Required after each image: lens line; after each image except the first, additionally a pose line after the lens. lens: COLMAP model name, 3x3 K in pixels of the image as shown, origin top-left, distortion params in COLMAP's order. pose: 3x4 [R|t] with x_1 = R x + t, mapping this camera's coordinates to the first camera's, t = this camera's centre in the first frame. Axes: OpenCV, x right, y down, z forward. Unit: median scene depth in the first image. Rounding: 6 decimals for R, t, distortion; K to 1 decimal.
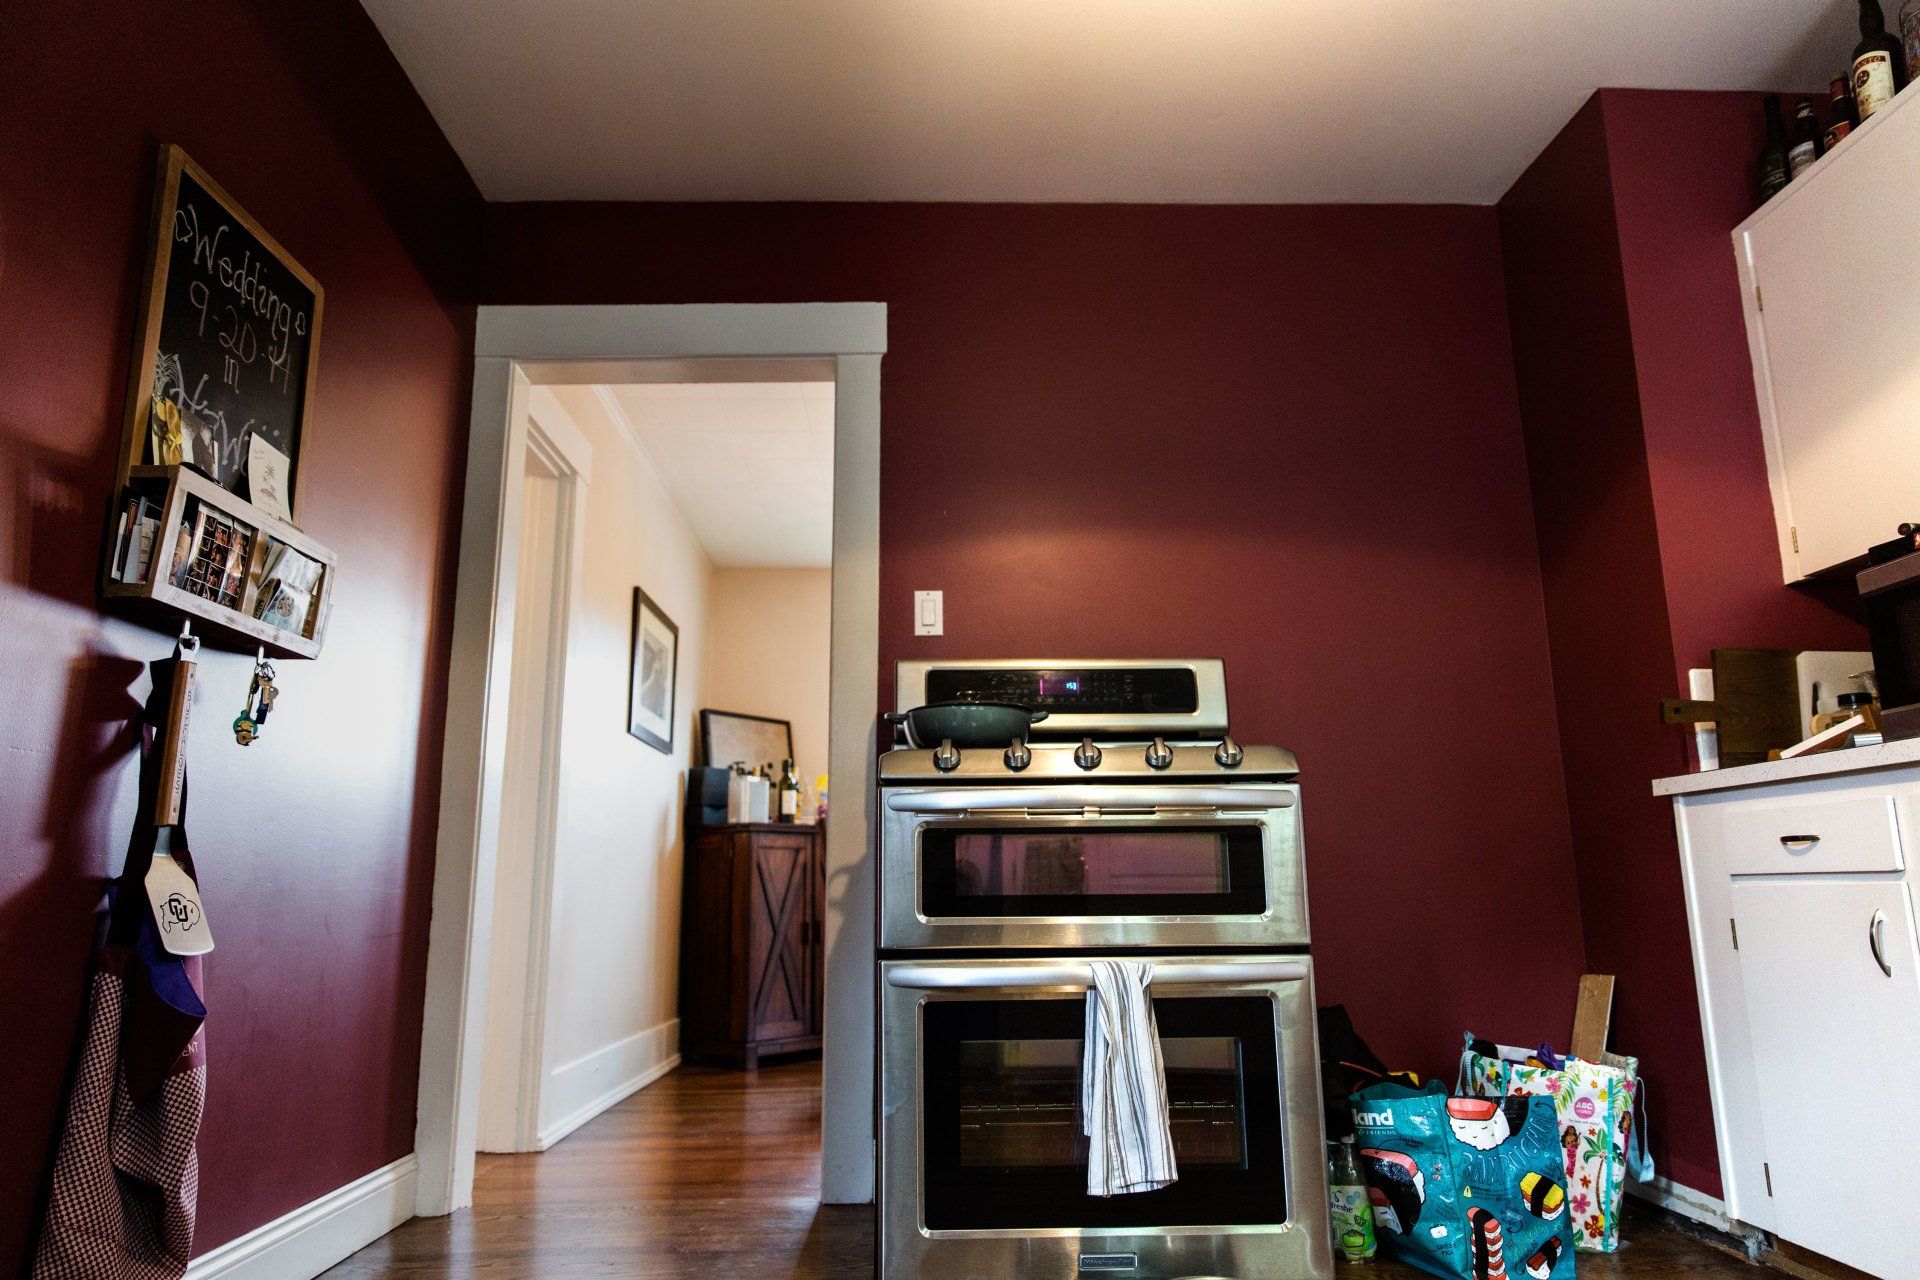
lens RADIAL K [[1296.7, 0, 961.3], [0, 1296.7, 626.3], [0, 0, 1]] dist [0.008765, 0.003003]
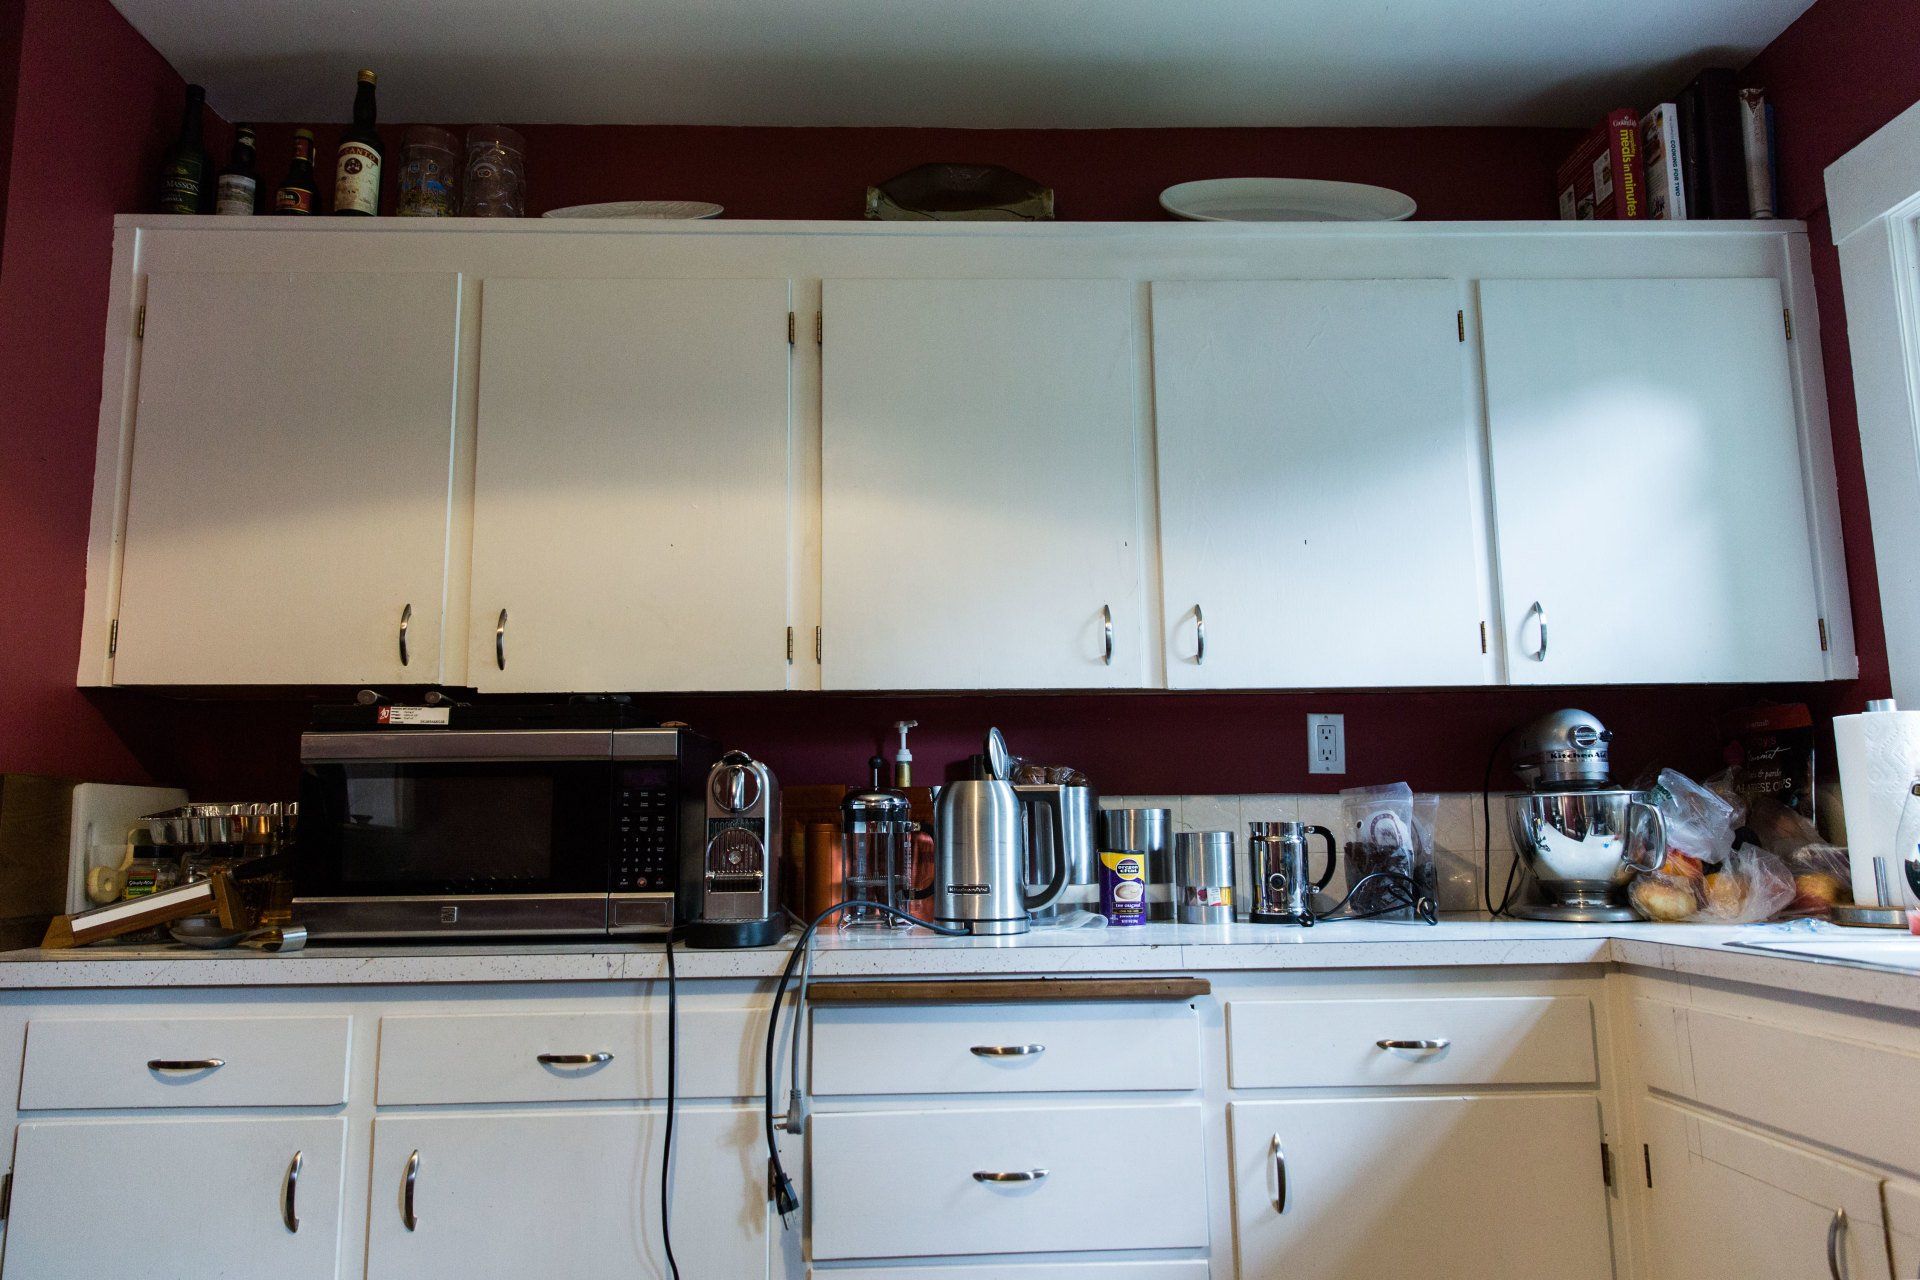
lens RADIAL K [[1308.5, 0, 965.0], [0, 1308.5, 619.7], [0, 0, 1]] dist [-0.000226, 0.001652]
pose [[-0.022864, 0.165985, 0.985863, -0.155371], [-0.201360, 0.965147, -0.167167, -0.047847], [-0.979250, -0.202336, 0.011356, 0.491384]]
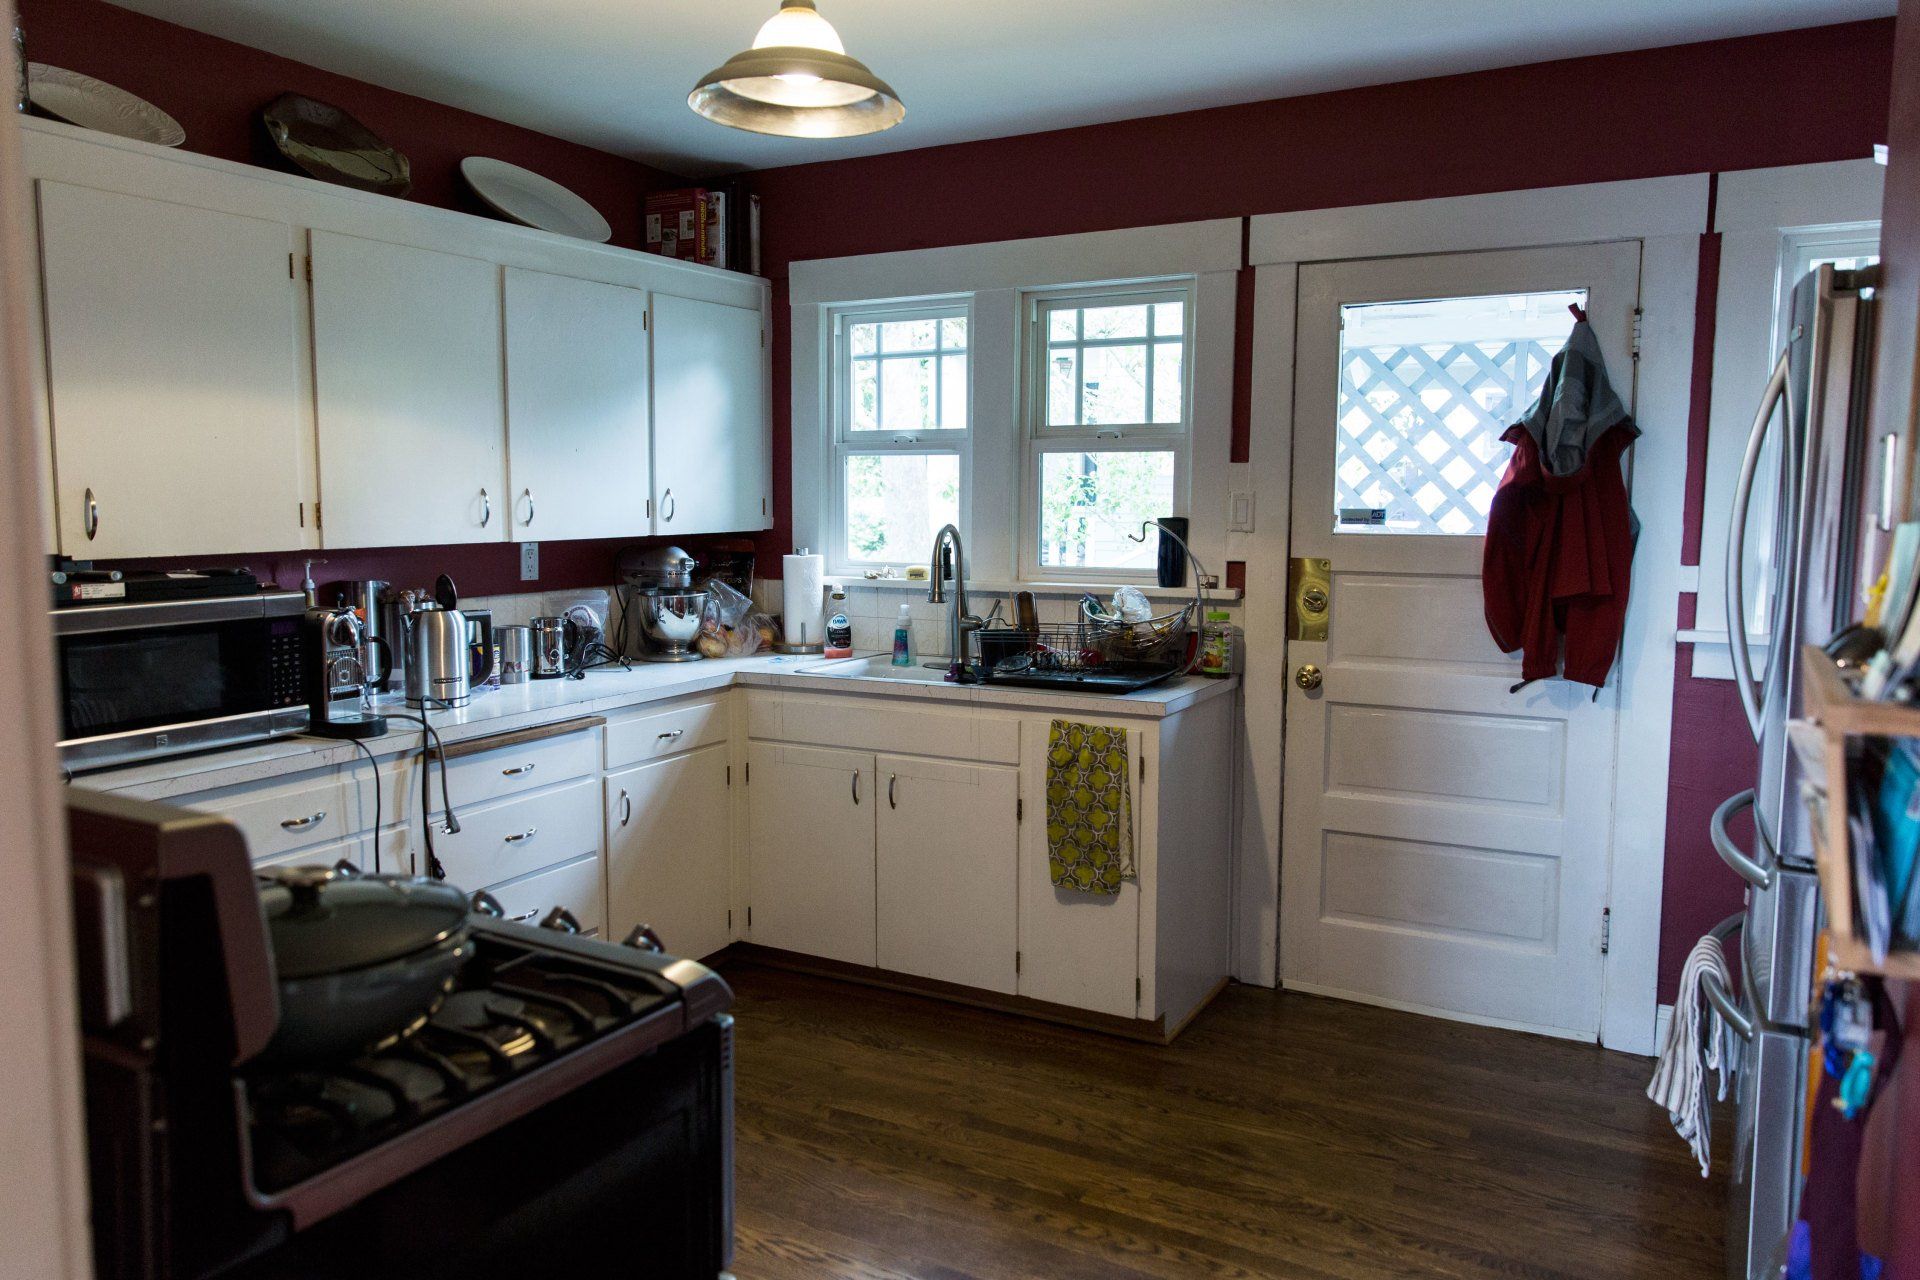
lens RADIAL K [[1308.5, 0, 965.0], [0, 1308.5, 619.7], [0, 0, 1]] dist [-0.000226, 0.001652]
pose [[-0.876176, -0.043286, 0.480044, -0.360966], [-0.103367, 0.989661, -0.099427, -0.010597], [-0.470777, -0.136737, -0.871592, 1.256410]]
